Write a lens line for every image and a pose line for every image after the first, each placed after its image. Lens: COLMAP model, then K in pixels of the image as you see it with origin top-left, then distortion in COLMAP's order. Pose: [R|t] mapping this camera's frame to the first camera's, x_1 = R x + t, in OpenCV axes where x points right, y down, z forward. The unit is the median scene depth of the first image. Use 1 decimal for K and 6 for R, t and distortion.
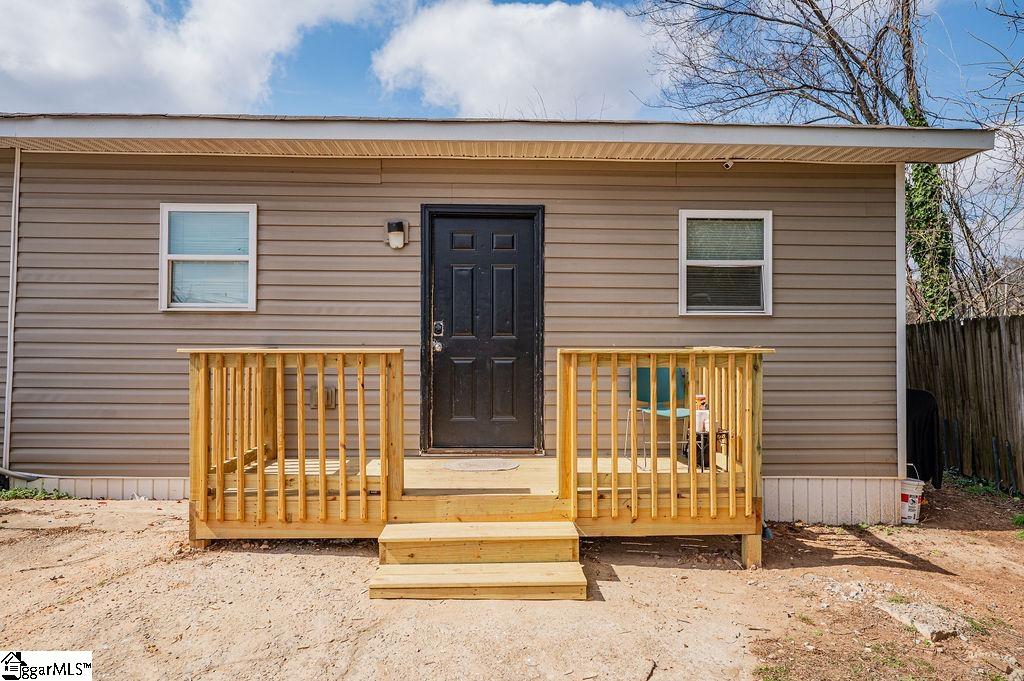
lens RADIAL K [[553.1, 0, 507.6], [0, 553.1, 339.9], [0, 0, 1]] dist [-0.013712, -0.000404]
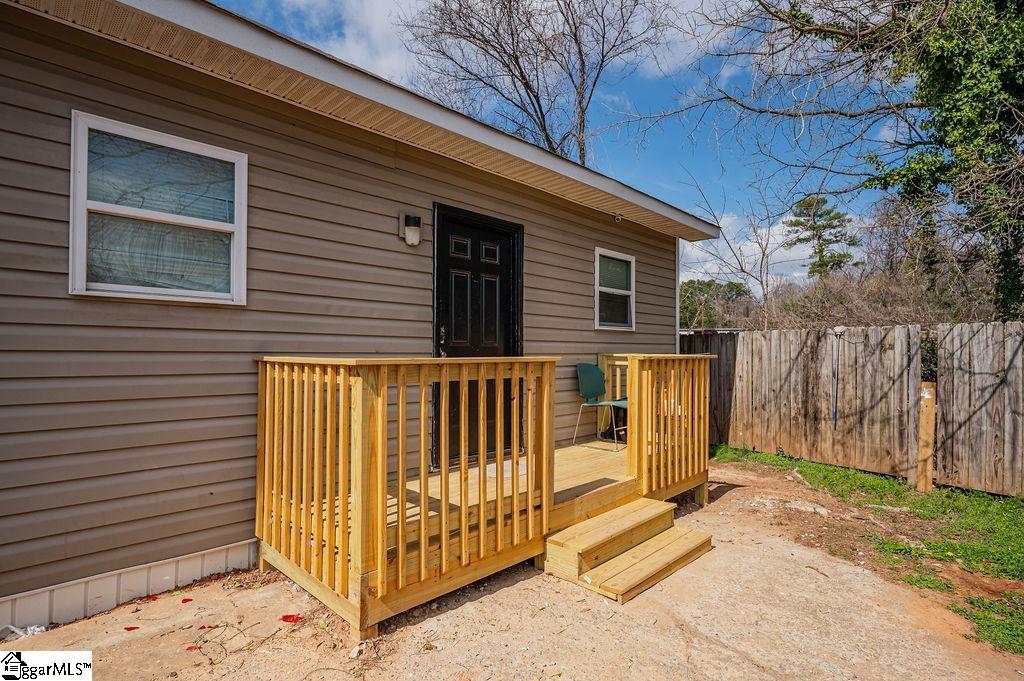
lens RADIAL K [[509.0, 0, 503.5], [0, 509.0, 340.4], [0, 0, 1]] dist [-0.012404, -0.000281]
pose [[0.723555, 0.015287, 0.690098, -0.661626], [-0.009095, 0.999879, -0.012613, -0.001503], [-0.690207, 0.002850, 0.723606, 0.296999]]
